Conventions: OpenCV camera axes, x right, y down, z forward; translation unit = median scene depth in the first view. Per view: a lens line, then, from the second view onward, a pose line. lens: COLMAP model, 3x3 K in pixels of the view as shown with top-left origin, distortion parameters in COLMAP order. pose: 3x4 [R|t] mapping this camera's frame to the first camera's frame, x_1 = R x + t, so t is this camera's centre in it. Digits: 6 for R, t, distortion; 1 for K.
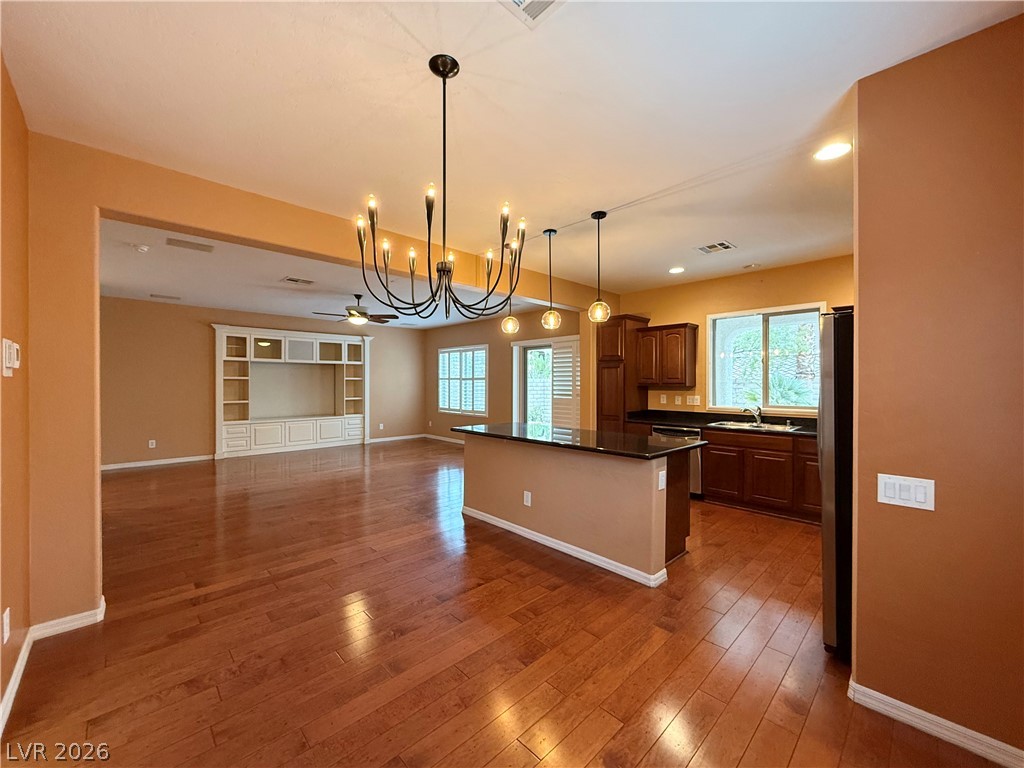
lens RADIAL K [[406.0, 0, 508.8], [0, 406.0, 384.8], [0, 0, 1]] dist [-0.002162, 0.000283]
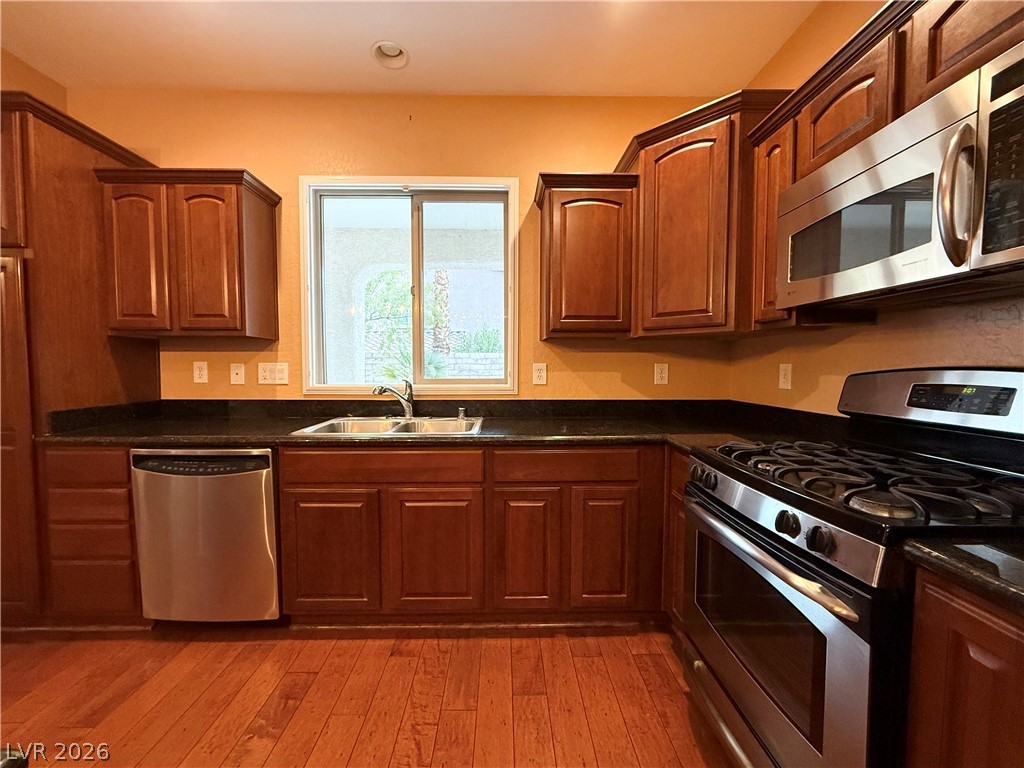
lens RADIAL K [[406.0, 0, 510.2], [0, 406.0, 384.4], [0, 0, 1]] dist [-0.002162, 0.000283]
pose [[0.674662, -0.033379, 0.737372, 0.305437], [0.000789, 0.999009, 0.044500, 0.031261], [-0.738126, -0.029441, 0.674020, 0.520857]]
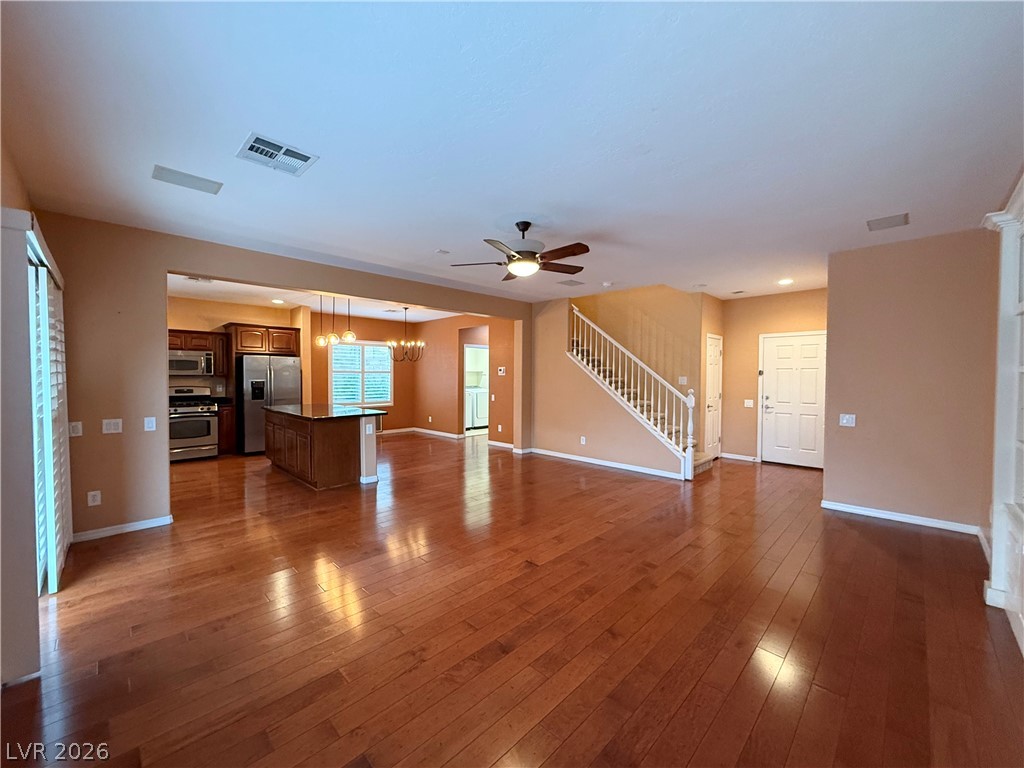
lens RADIAL K [[406.0, 0, 513.0], [0, 406.0, 381.9], [0, 0, 1]] dist [-0.002162, 0.000283]
pose [[-0.999370, -0.001760, -0.035454, -0.389249], [-0.002606, 0.999713, 0.023835, -0.015560], [0.035402, 0.023913, -0.999087, 1.808541]]
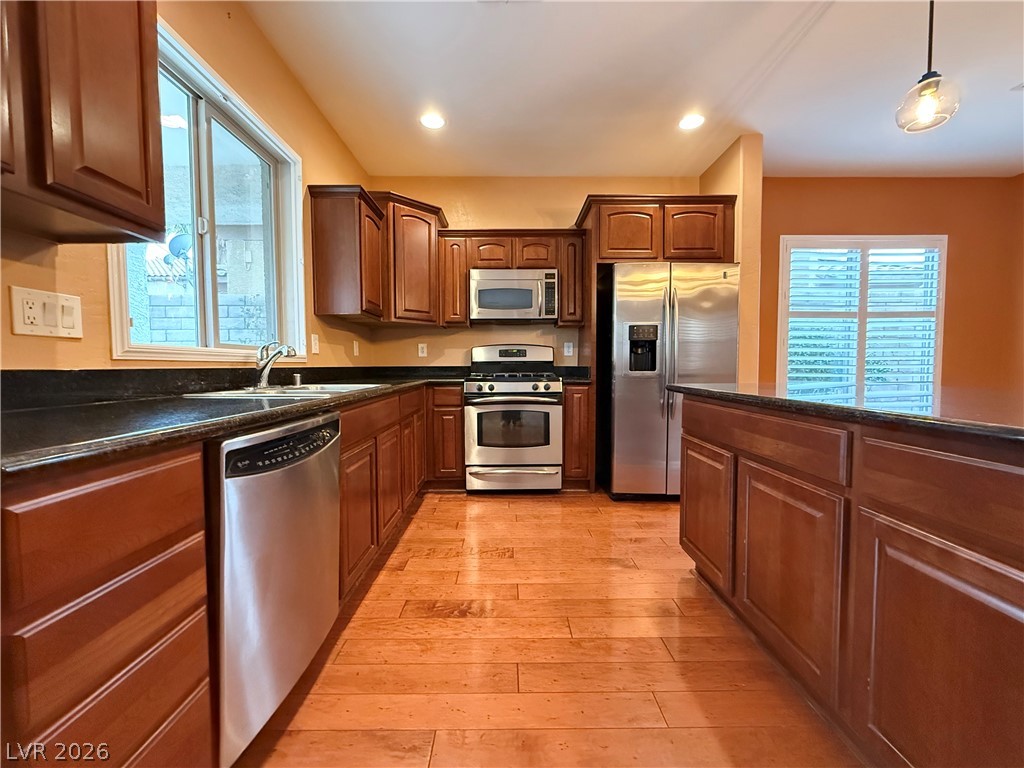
lens RADIAL K [[406.0, 0, 507.7], [0, 406.0, 384.8], [0, 0, 1]] dist [-0.002162, 0.000283]
pose [[-0.727401, -0.029900, 0.685561, 0.145086], [0.006375, 0.998713, 0.050322, 0.065553], [-0.686183, 0.040975, -0.726274, 0.990740]]
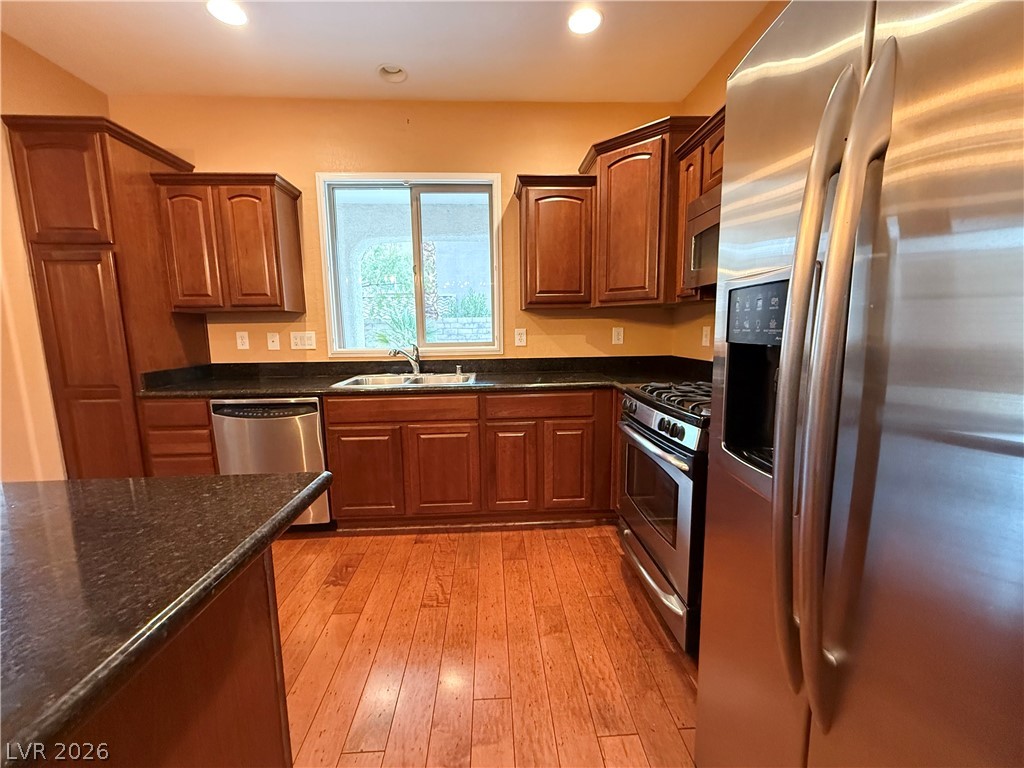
lens RADIAL K [[406.0, 0, 510.3], [0, 406.0, 384.2], [0, 0, 1]] dist [-0.002162, 0.000283]
pose [[0.649306, -0.112284, 0.752193, 0.225388], [0.016146, 0.990853, 0.133973, 0.028445], [-0.760356, -0.074845, 0.645180, 0.448067]]
